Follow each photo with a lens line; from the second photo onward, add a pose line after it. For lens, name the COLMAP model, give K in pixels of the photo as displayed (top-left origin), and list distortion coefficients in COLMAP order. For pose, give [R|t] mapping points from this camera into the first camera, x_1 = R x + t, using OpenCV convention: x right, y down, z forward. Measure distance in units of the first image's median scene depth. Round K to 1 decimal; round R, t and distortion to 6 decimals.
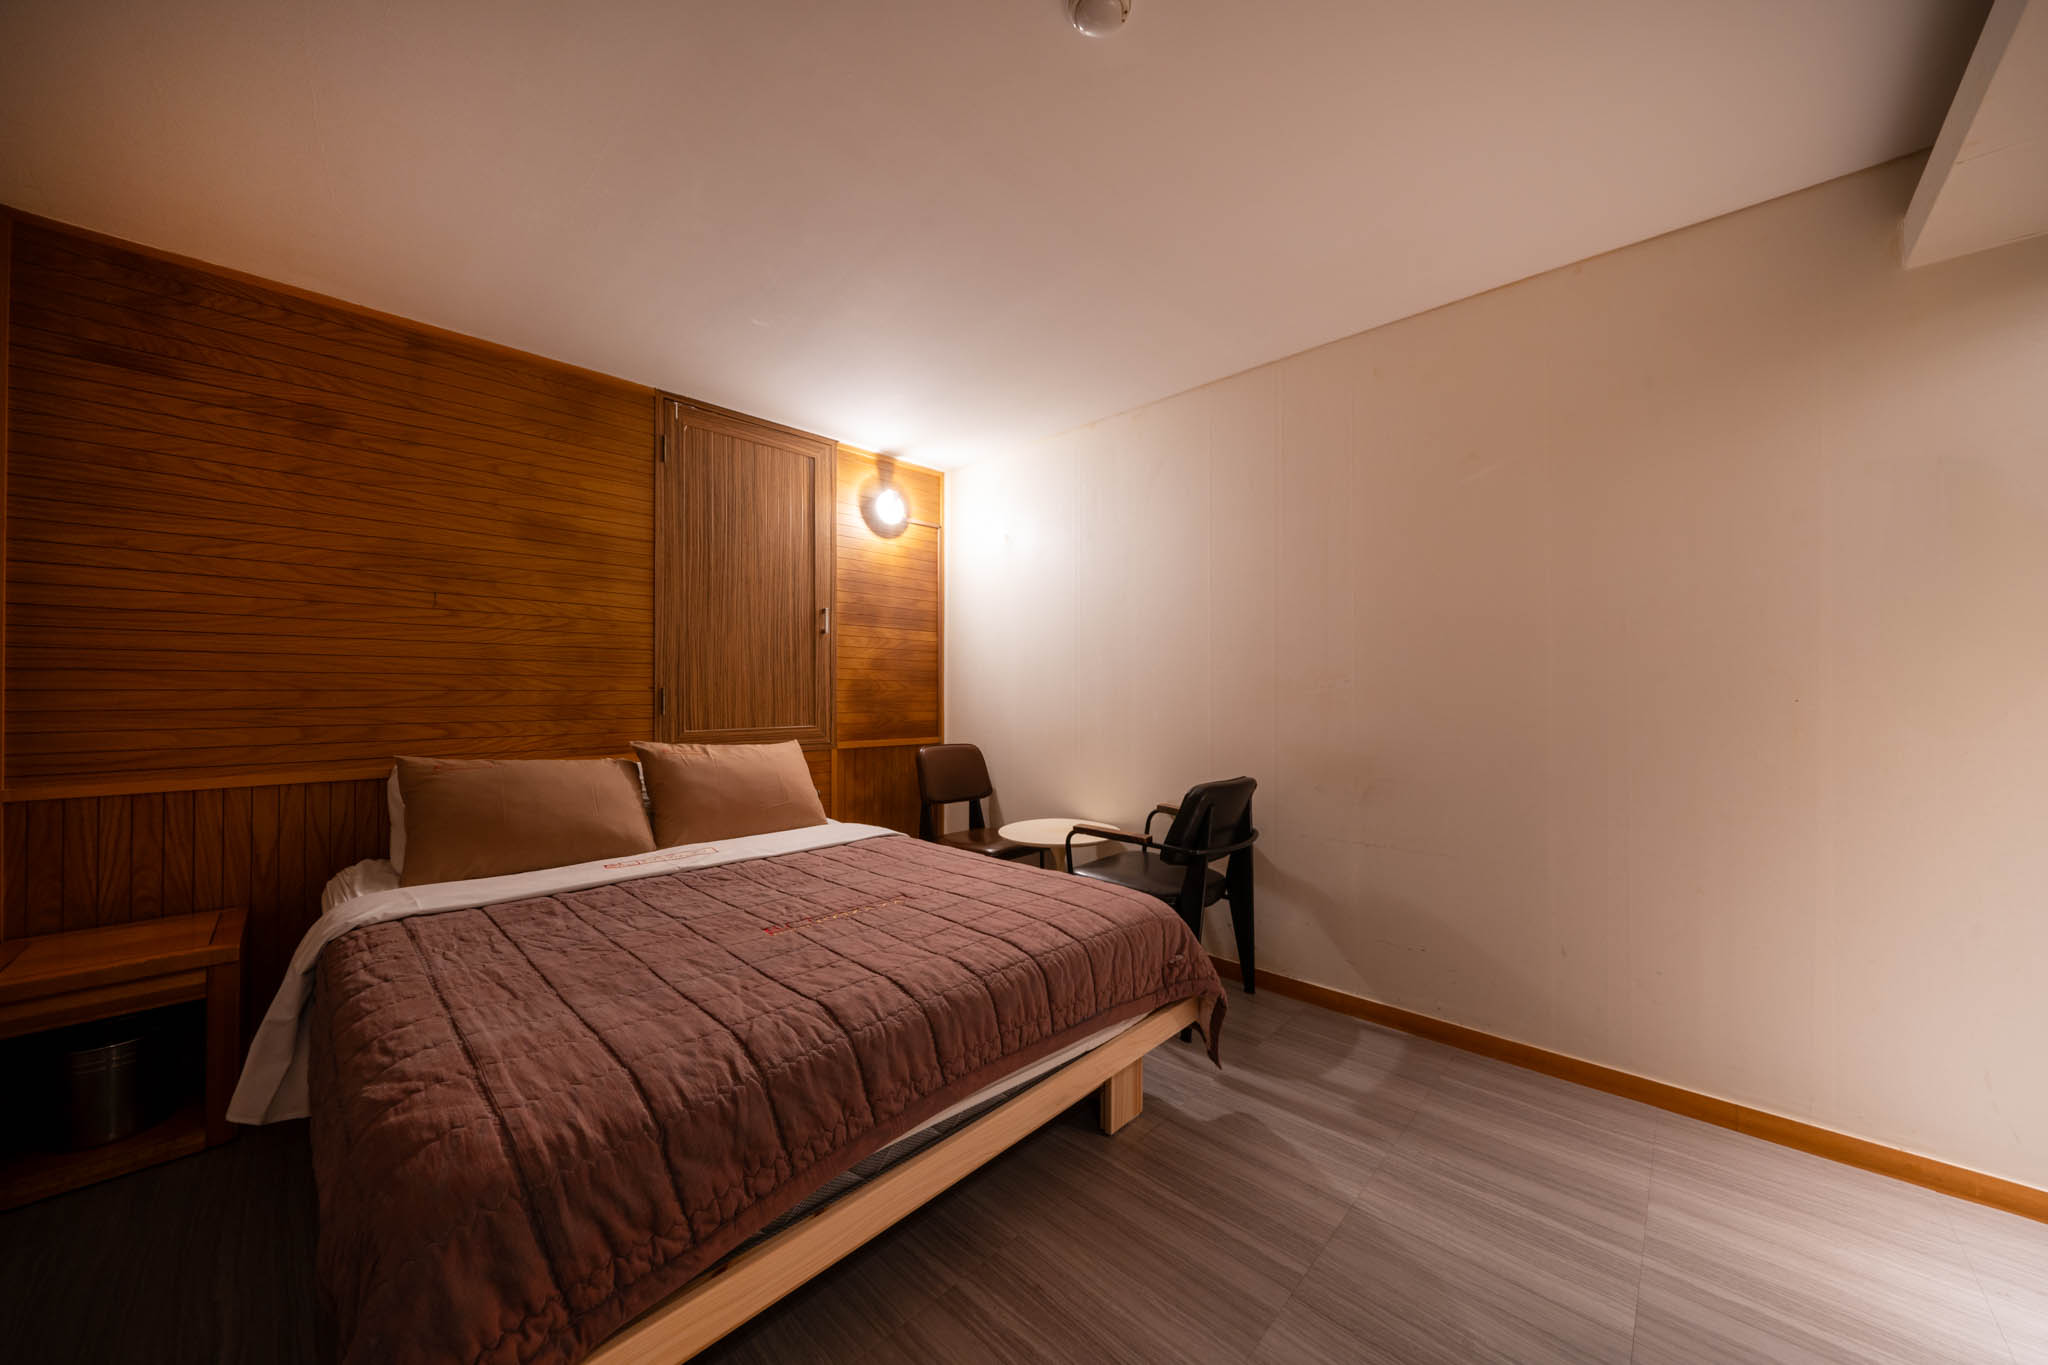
lens RADIAL K [[715.4, 0, 1035.4], [0, 715.4, 680.2], [0, 0, 1]] dist [0.007379, -0.000097]
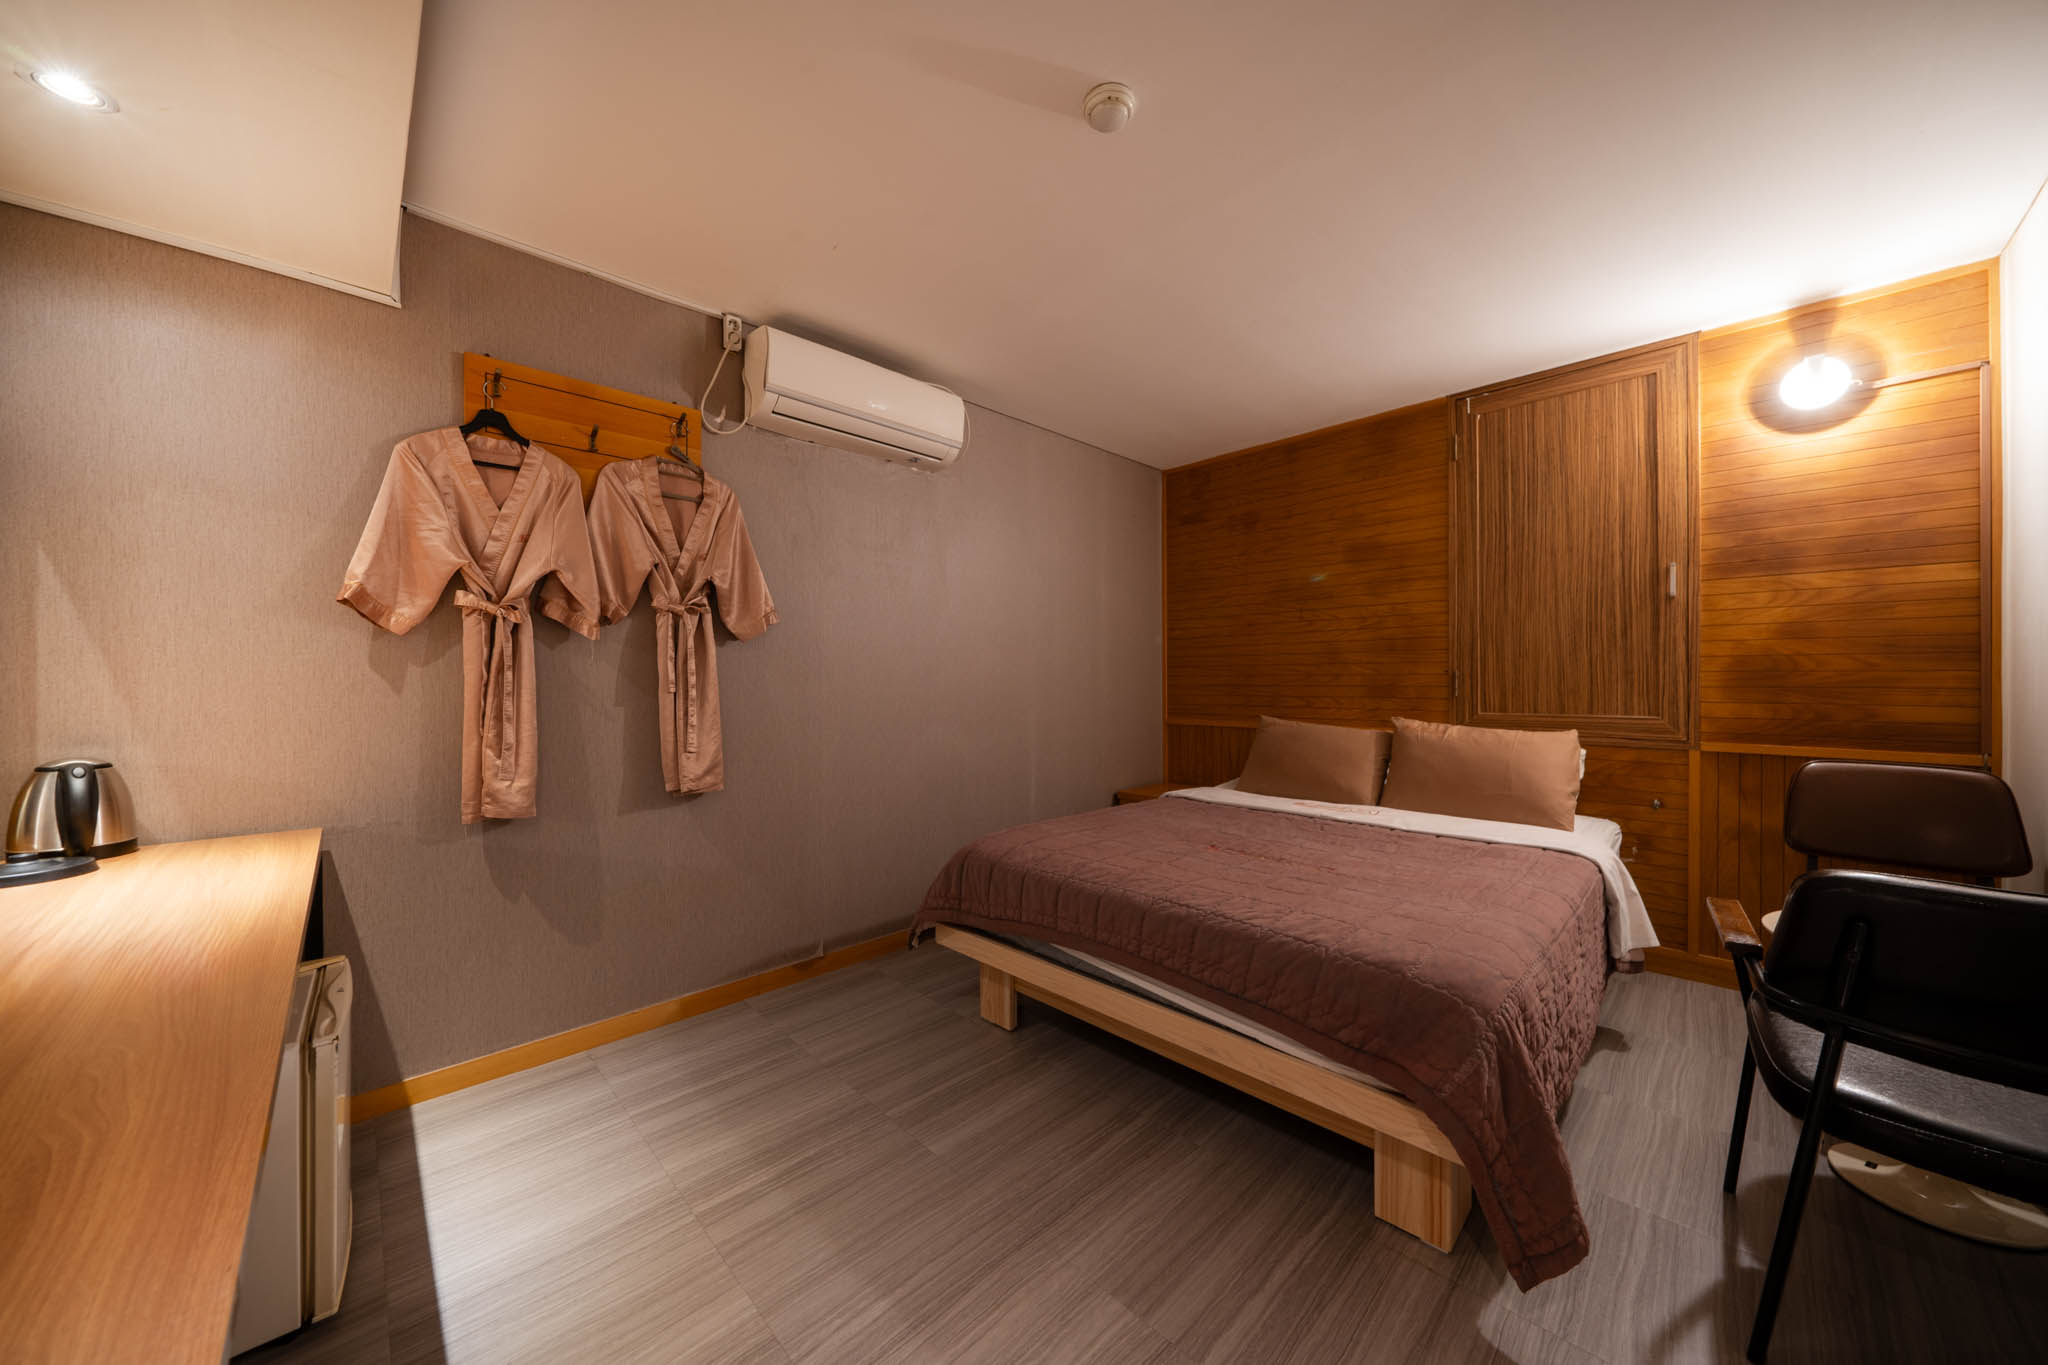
lens RADIAL K [[715.4, 0, 1035.4], [0, 715.4, 680.2], [0, 0, 1]] dist [0.007379, -0.000097]
pose [[-0.030023, -0.001505, -0.999548, 0.534580], [0.018548, 0.999826, -0.002062, 0.013664], [0.999377, -0.018602, -0.029989, 0.372898]]
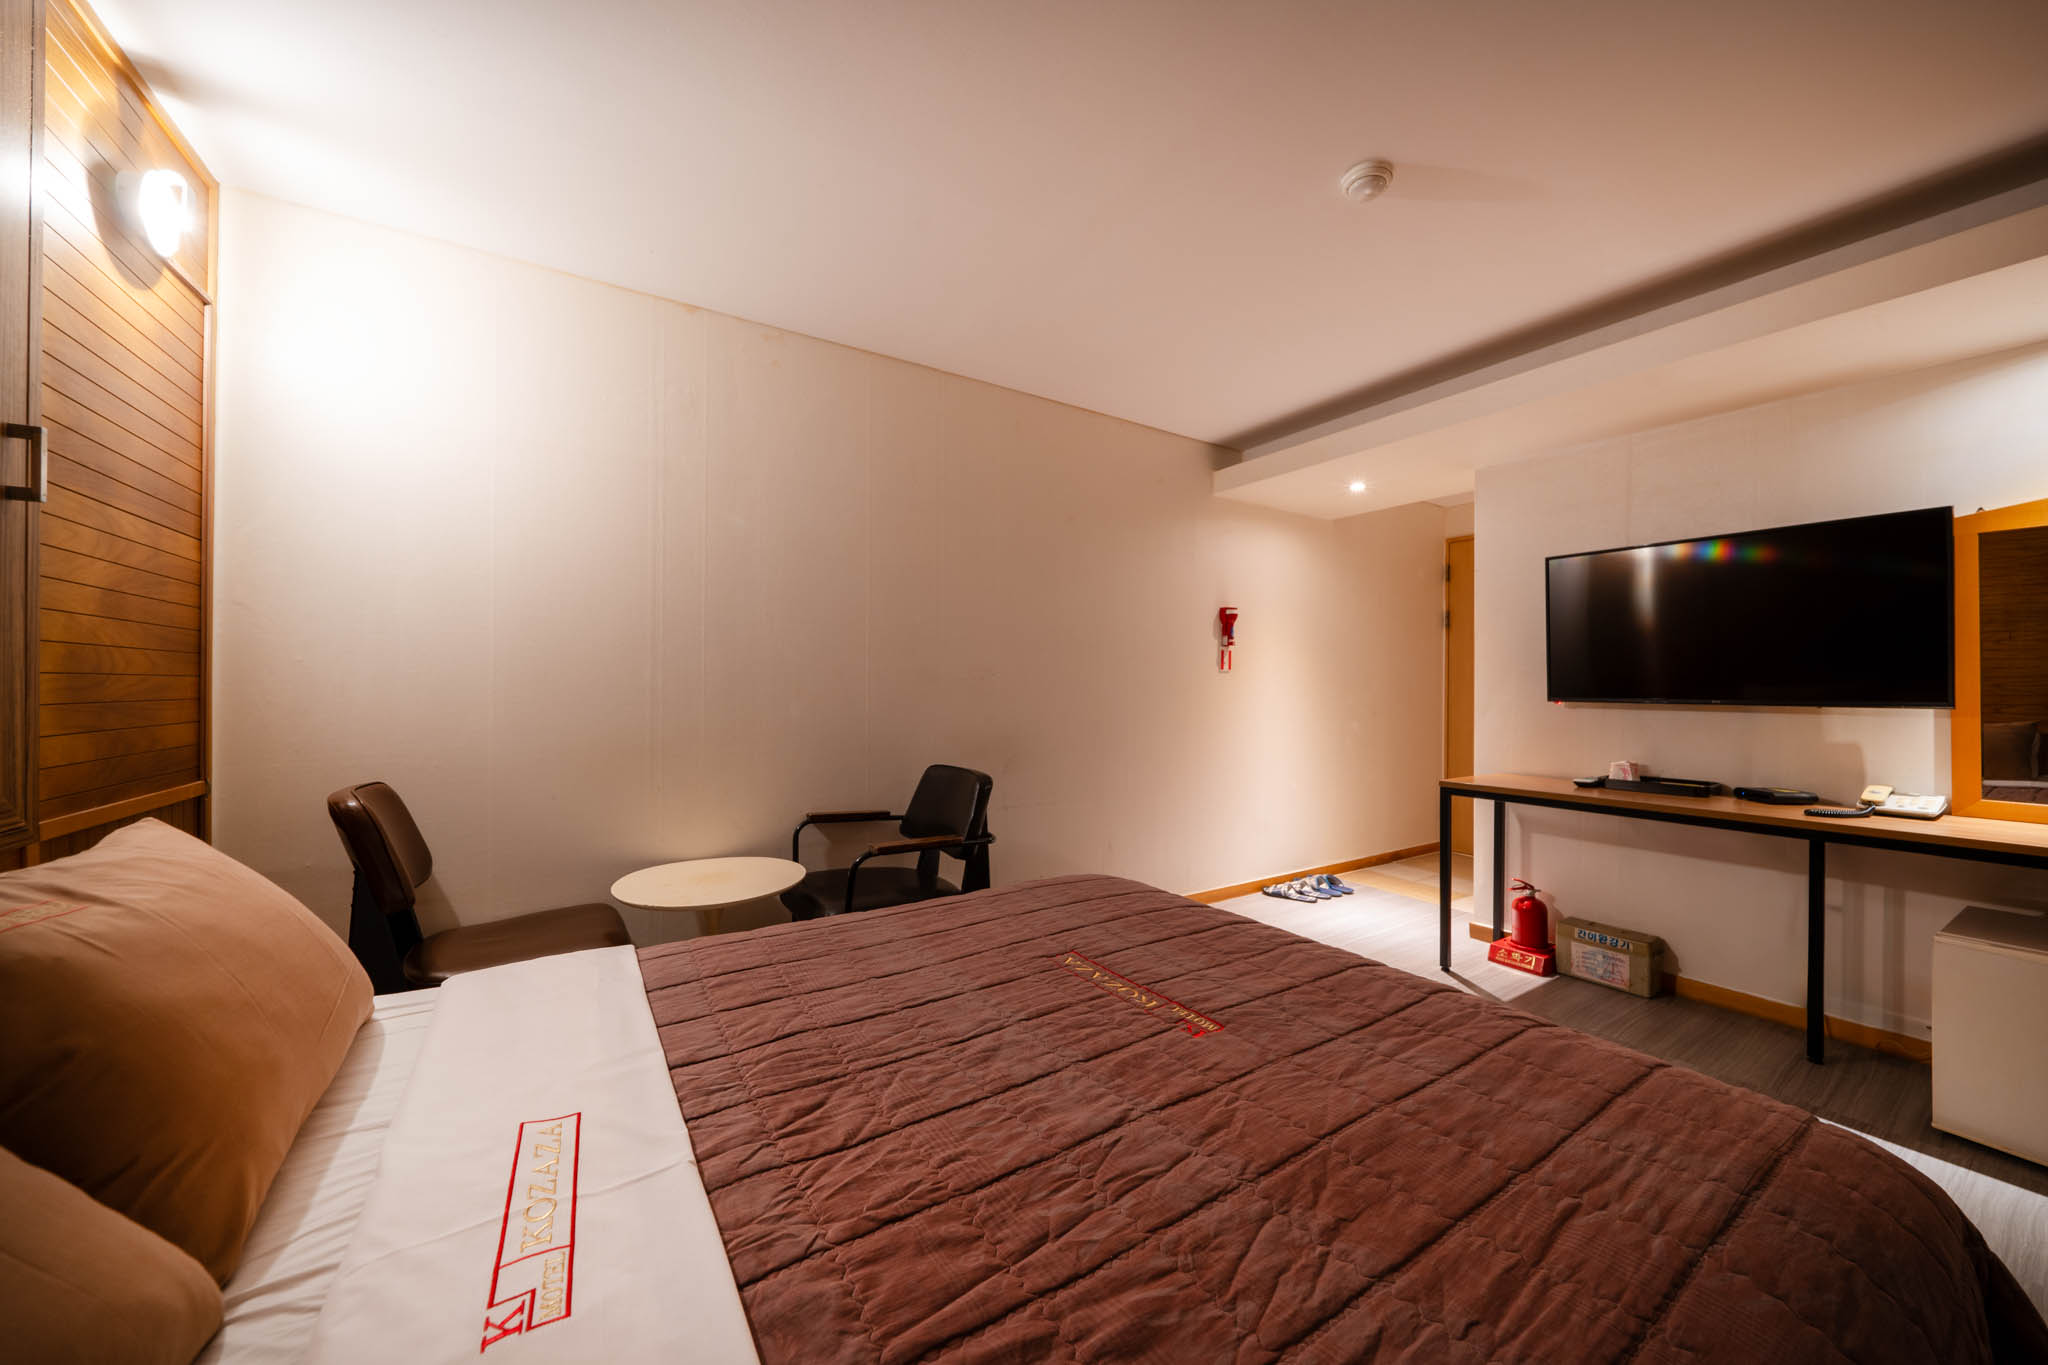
lens RADIAL K [[723.4, 0, 1000.2], [0, 723.4, 681.3], [0, 0, 1]] dist [0.000068, -0.000040]
pose [[0.240754, 0.004856, 0.970574, -0.554011], [-0.024528, 0.999699, 0.001083, 0.007955], [-0.970276, -0.024067, 0.240800, 0.519757]]
